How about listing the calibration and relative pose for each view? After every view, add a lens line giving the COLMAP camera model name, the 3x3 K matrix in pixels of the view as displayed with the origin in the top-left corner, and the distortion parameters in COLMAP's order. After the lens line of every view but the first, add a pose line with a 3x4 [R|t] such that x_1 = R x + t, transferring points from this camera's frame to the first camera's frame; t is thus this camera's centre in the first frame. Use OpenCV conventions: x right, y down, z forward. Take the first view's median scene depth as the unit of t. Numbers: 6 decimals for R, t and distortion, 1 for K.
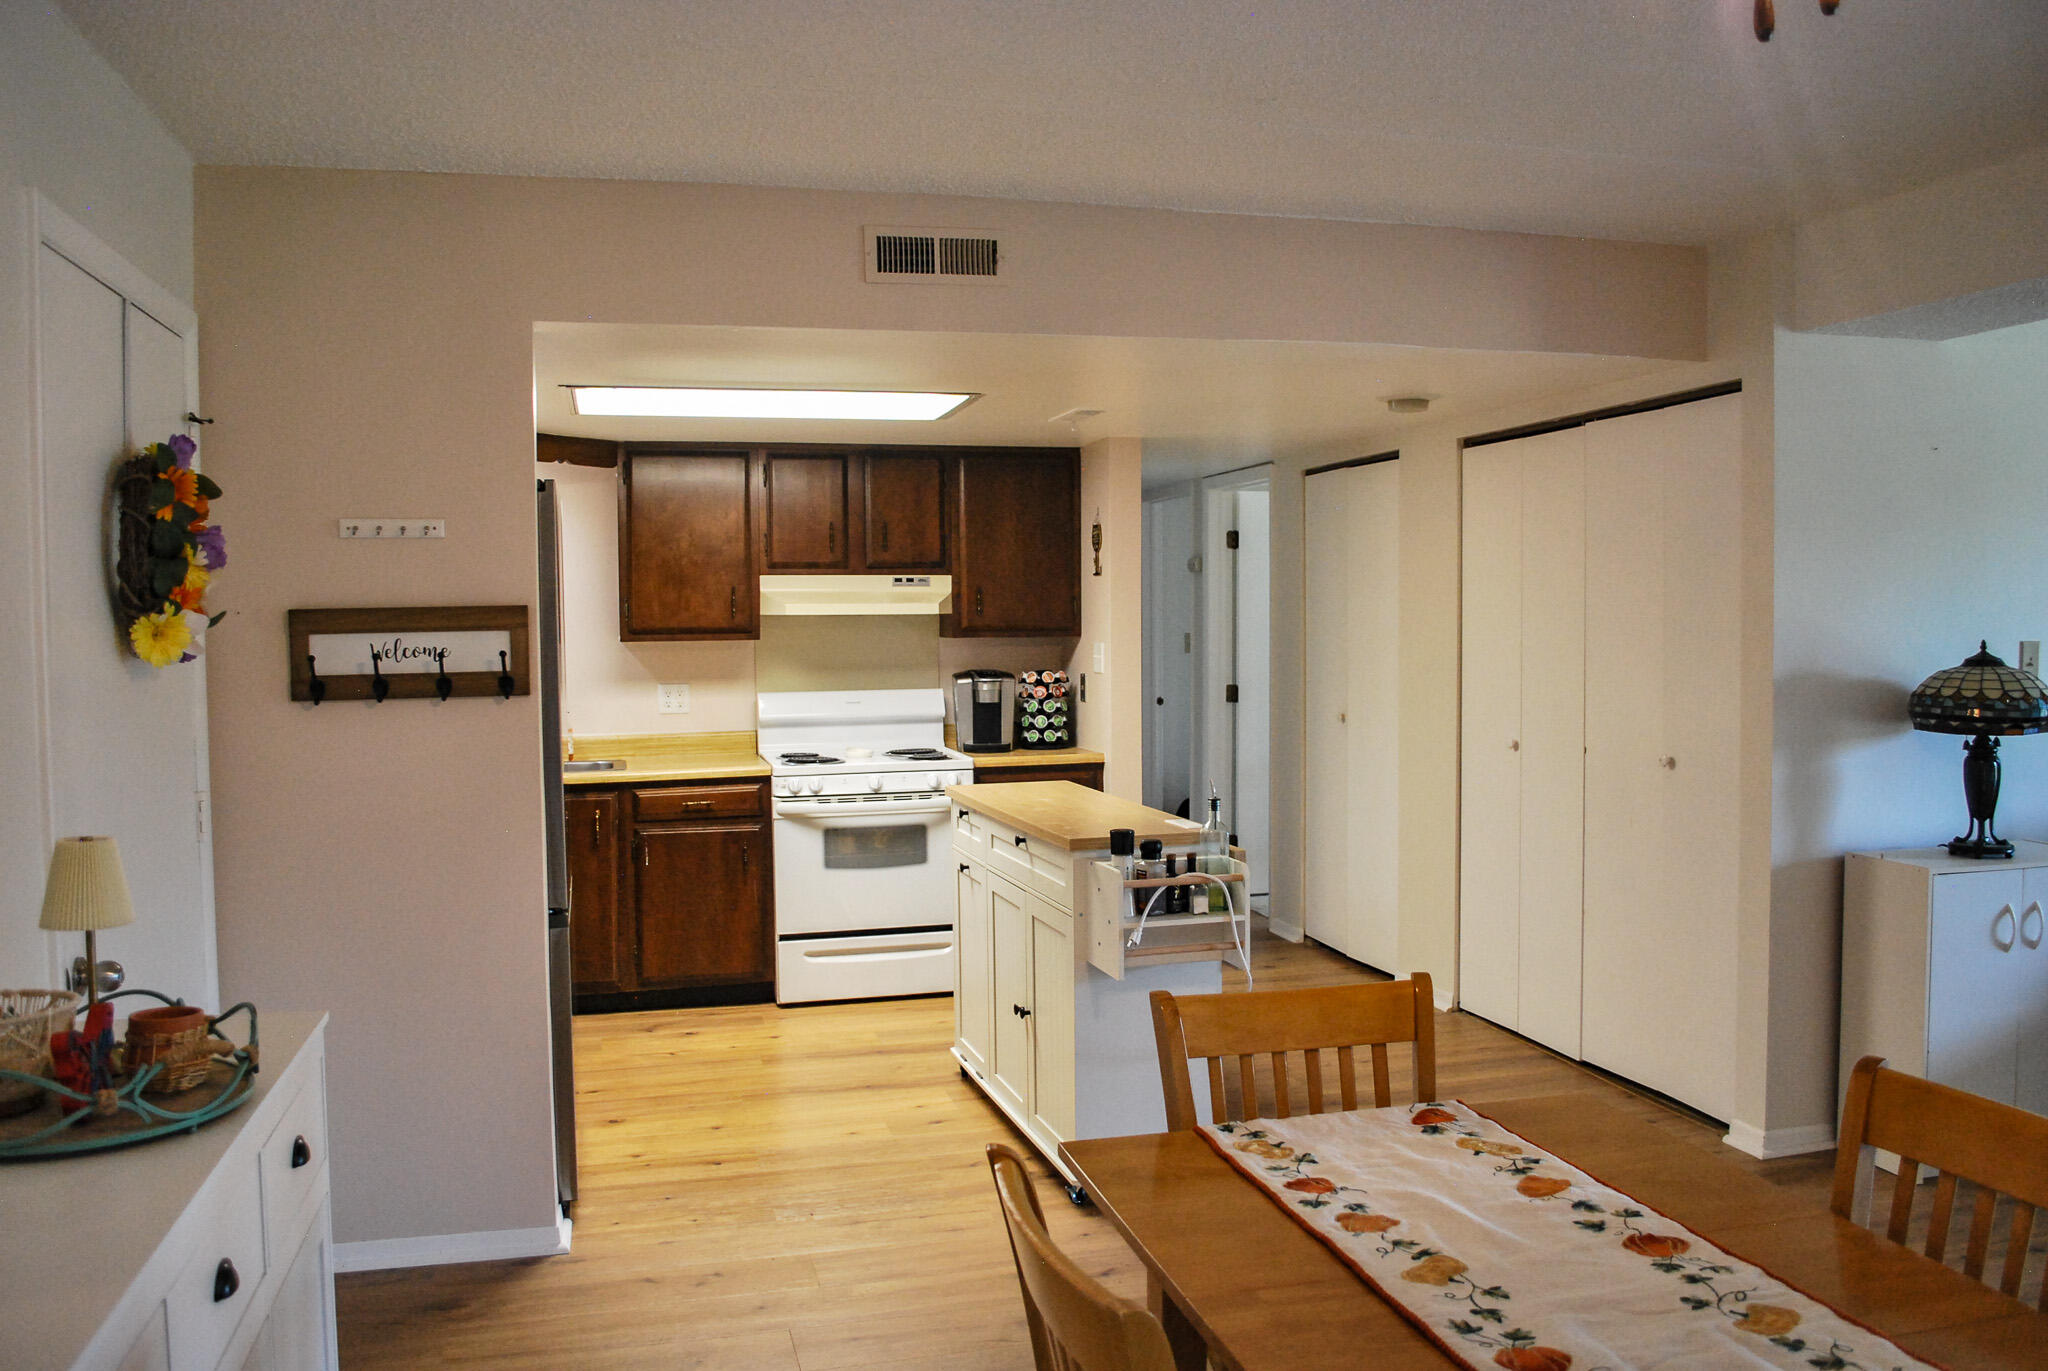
lens RADIAL K [[1615.0, 0, 1032.8], [0, 1615.0, 679.0], [0, 0, 1]] dist [-0.082634, 0.007924]
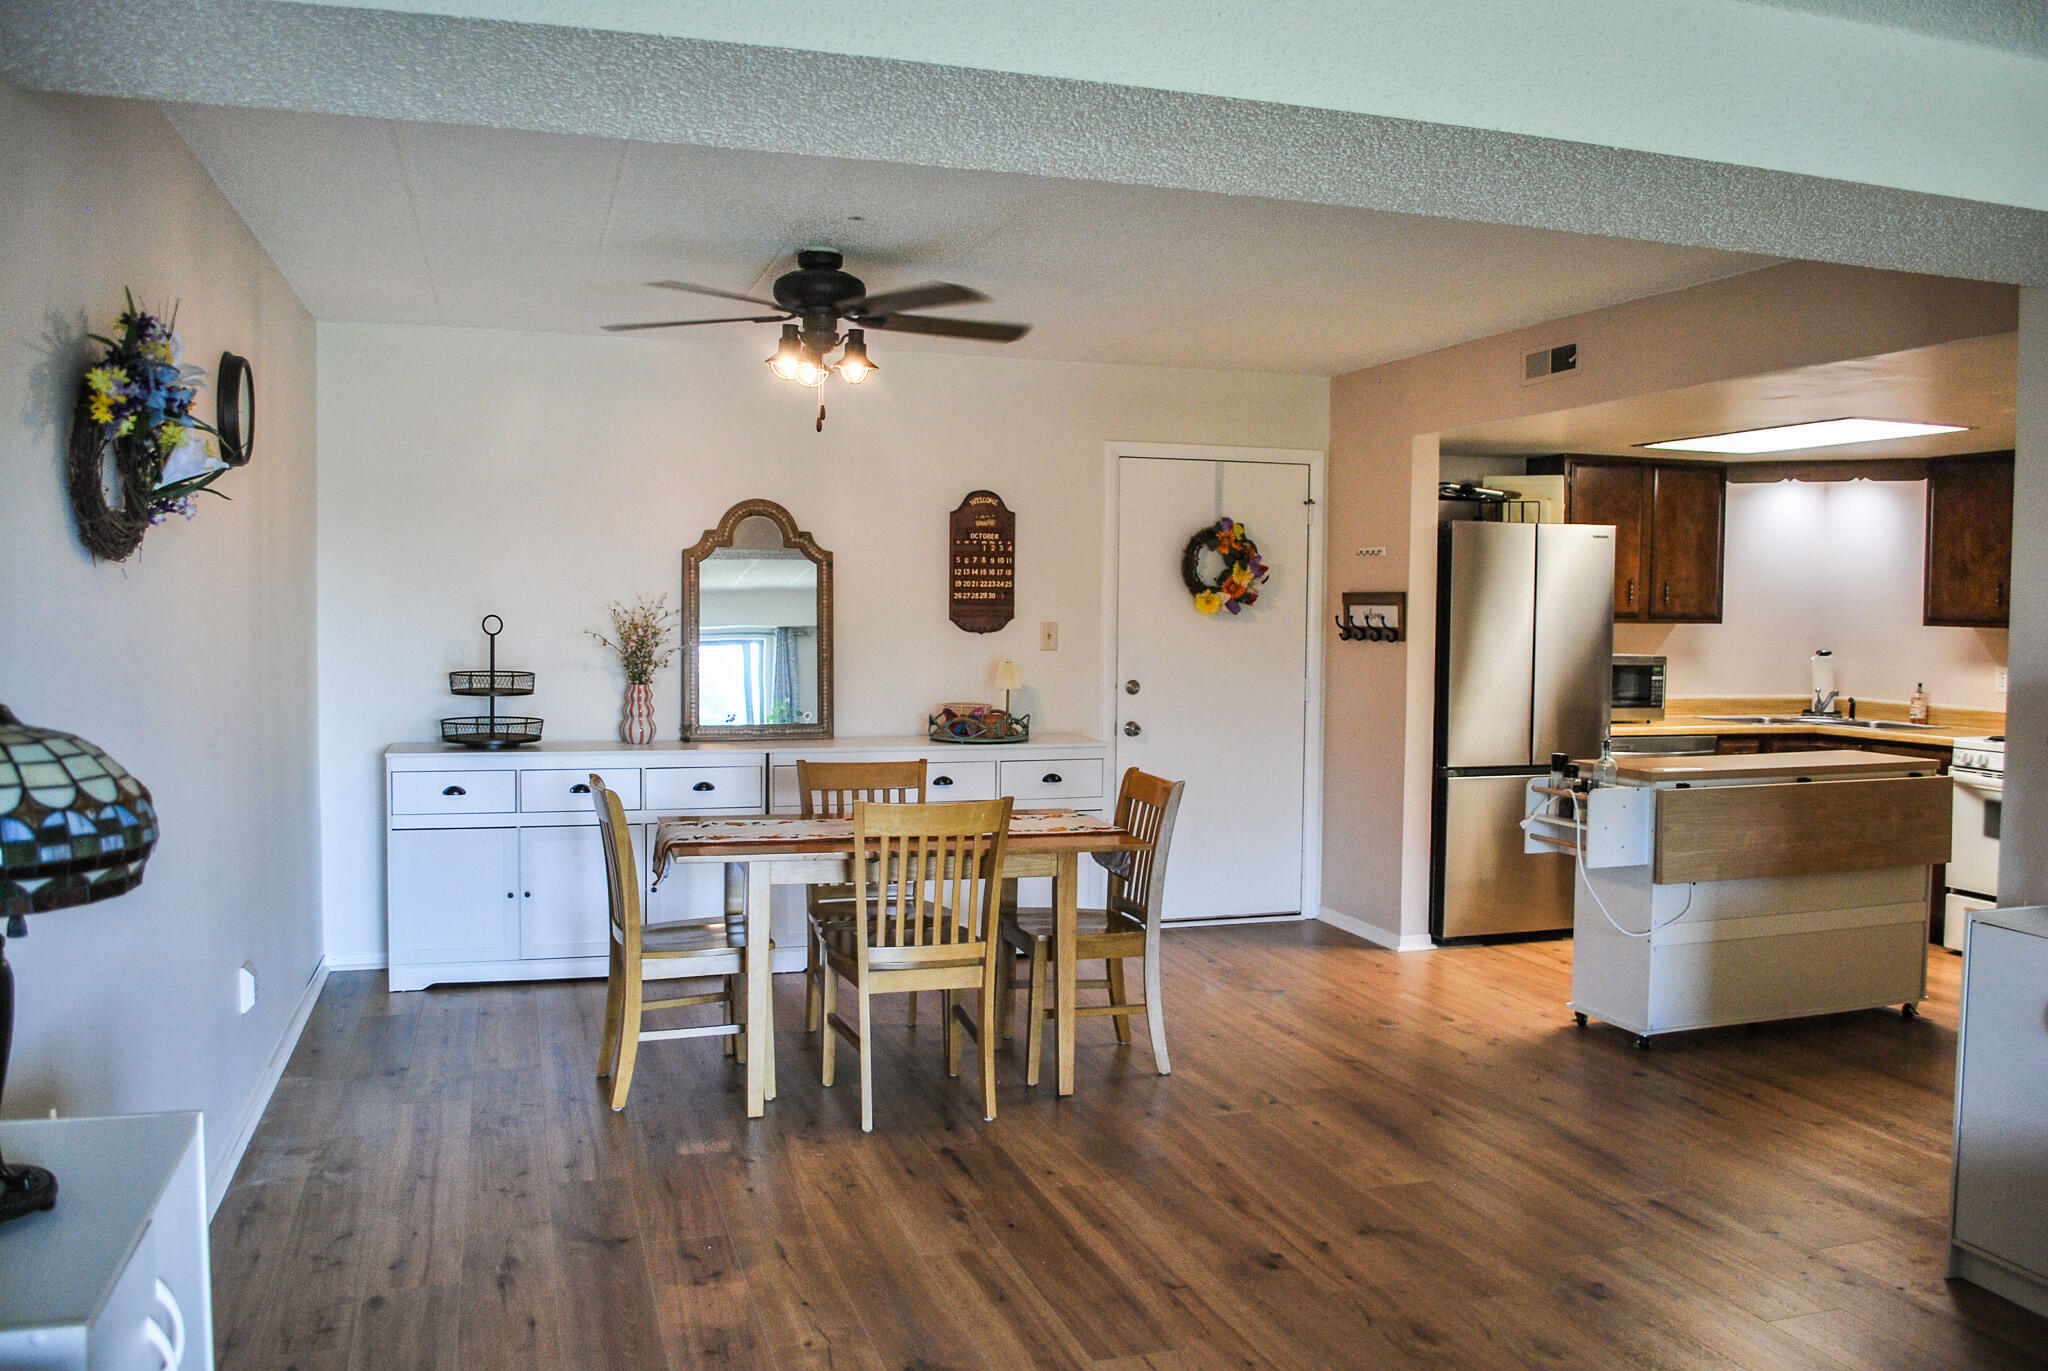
lens RADIAL K [[1615.0, 0, 1044.9], [0, 1615.0, 689.8], [0, 0, 1]] dist [-0.082634, 0.007924]
pose [[0.063144, 0.069518, -0.995580, 0.852272], [-0.049806, 0.996547, 0.066427, -0.020674], [0.996761, 0.045392, 0.066389, 0.269145]]
